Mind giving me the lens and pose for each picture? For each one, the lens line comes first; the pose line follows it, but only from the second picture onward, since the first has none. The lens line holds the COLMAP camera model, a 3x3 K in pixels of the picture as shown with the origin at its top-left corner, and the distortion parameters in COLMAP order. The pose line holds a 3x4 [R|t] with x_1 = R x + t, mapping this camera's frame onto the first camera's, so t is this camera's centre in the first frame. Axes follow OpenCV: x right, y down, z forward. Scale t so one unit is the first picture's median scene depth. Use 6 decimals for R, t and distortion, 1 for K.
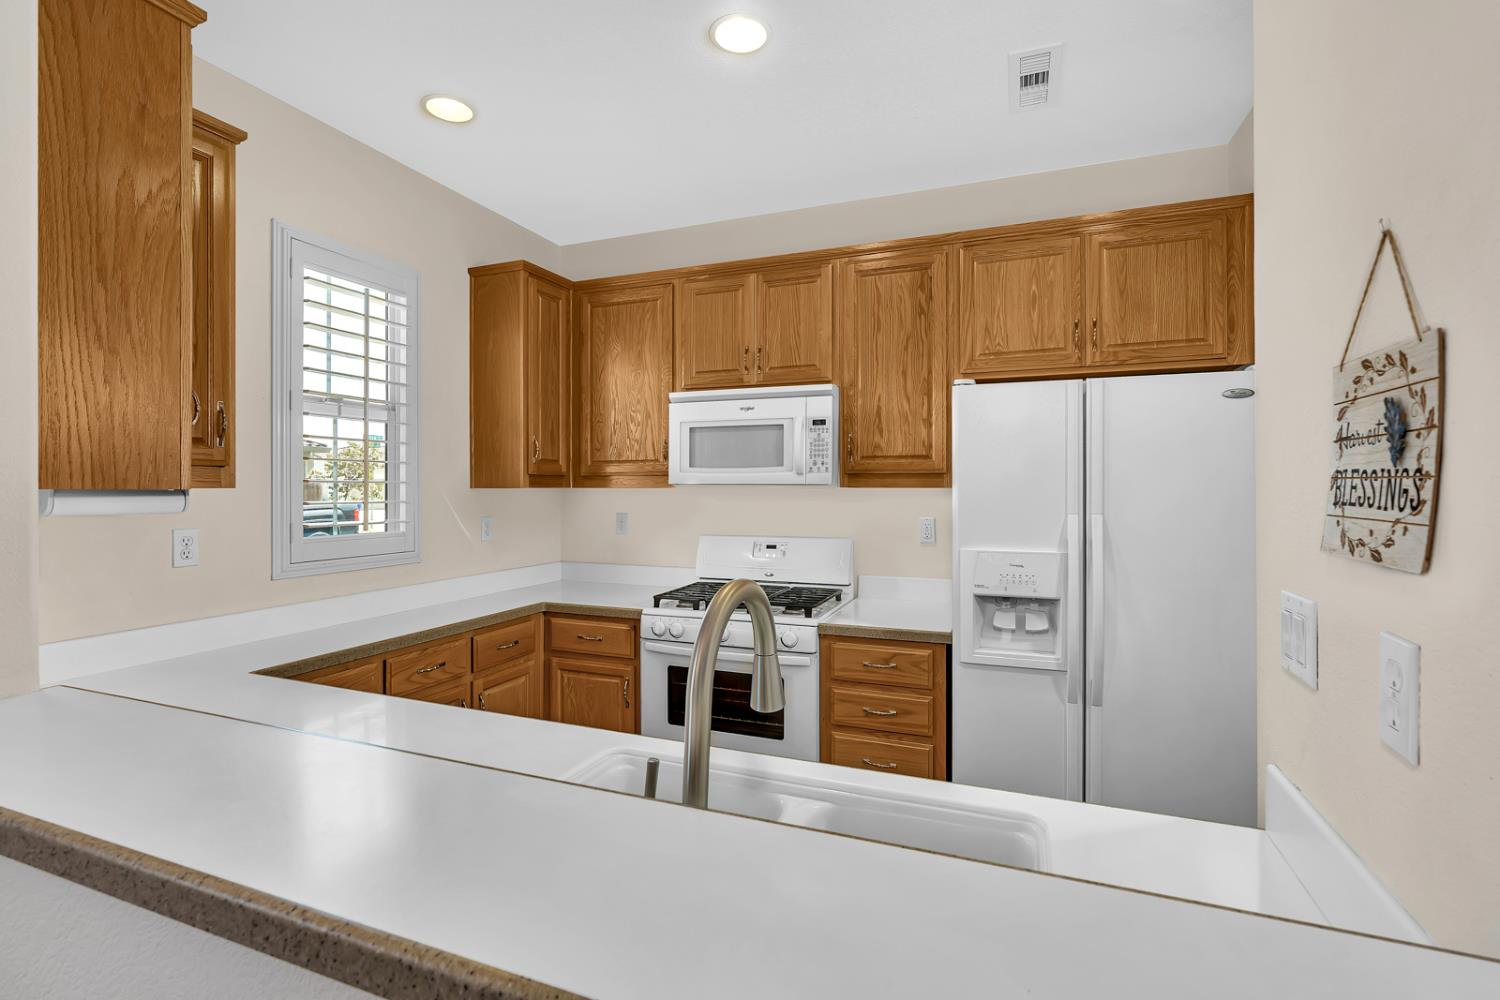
lens RADIAL K [[680.3, 0, 753.1], [0, 680.3, 478.4], [0, 0, 1]] dist [-0.005409, 0.000229]
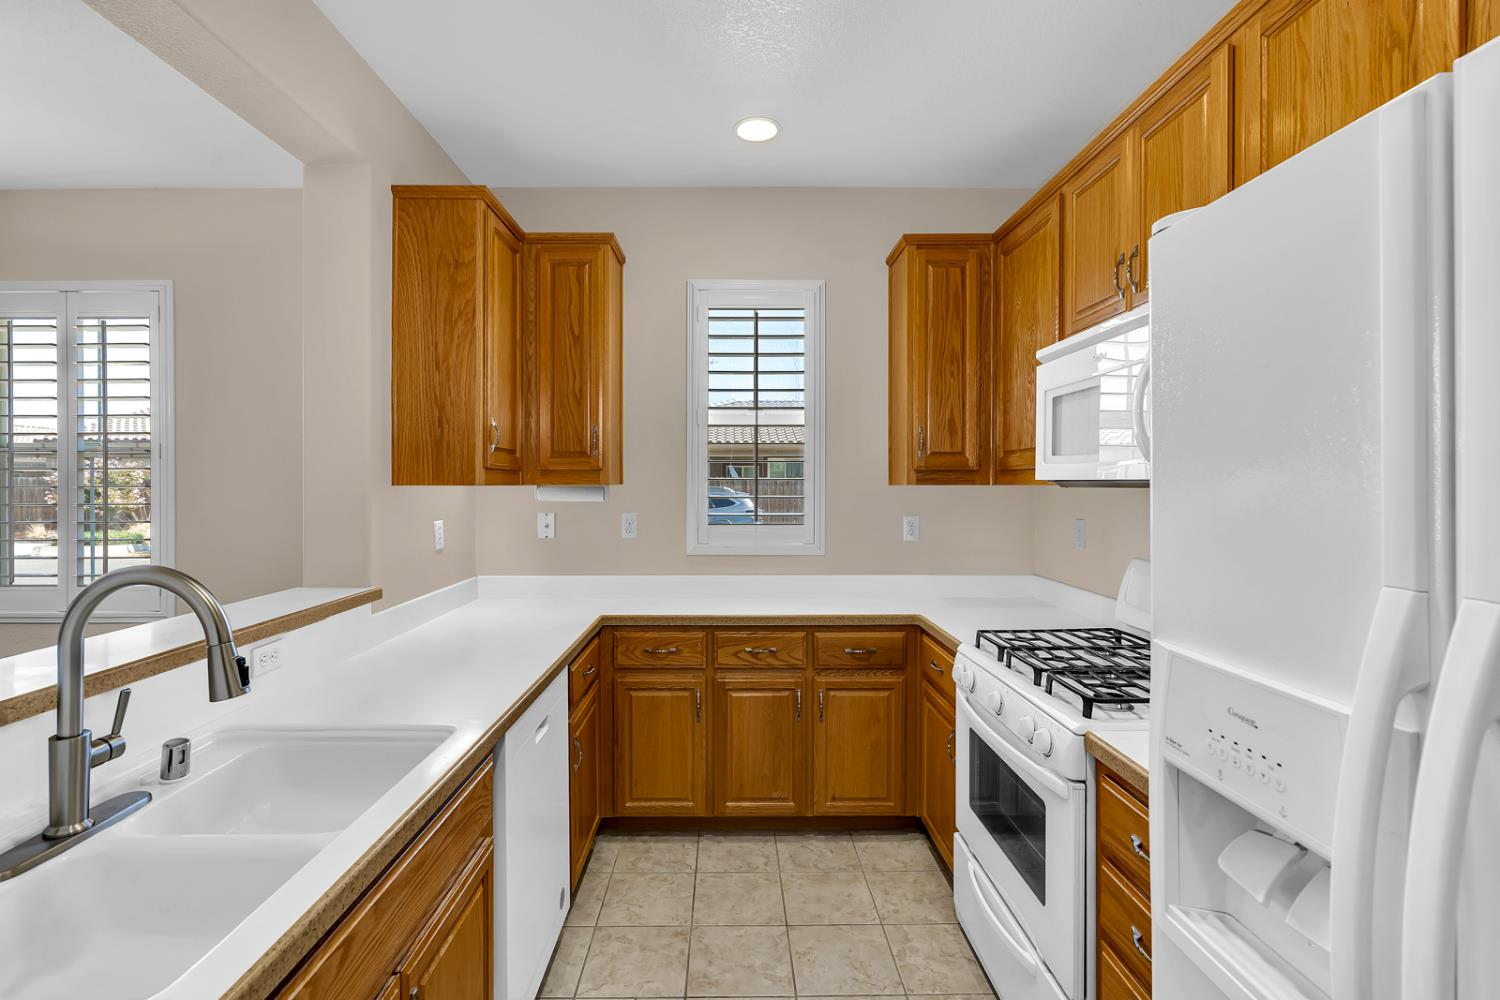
lens RADIAL K [[708.7, 0, 752.0], [0, 708.7, 478.0], [0, 0, 1]] dist [-0.001450, 0.000227]
pose [[0.359707, -0.008569, -0.933026, 0.474802], [0.008751, 0.999945, -0.005809, 0.008009], [0.933024, -0.006076, 0.359762, 0.477344]]
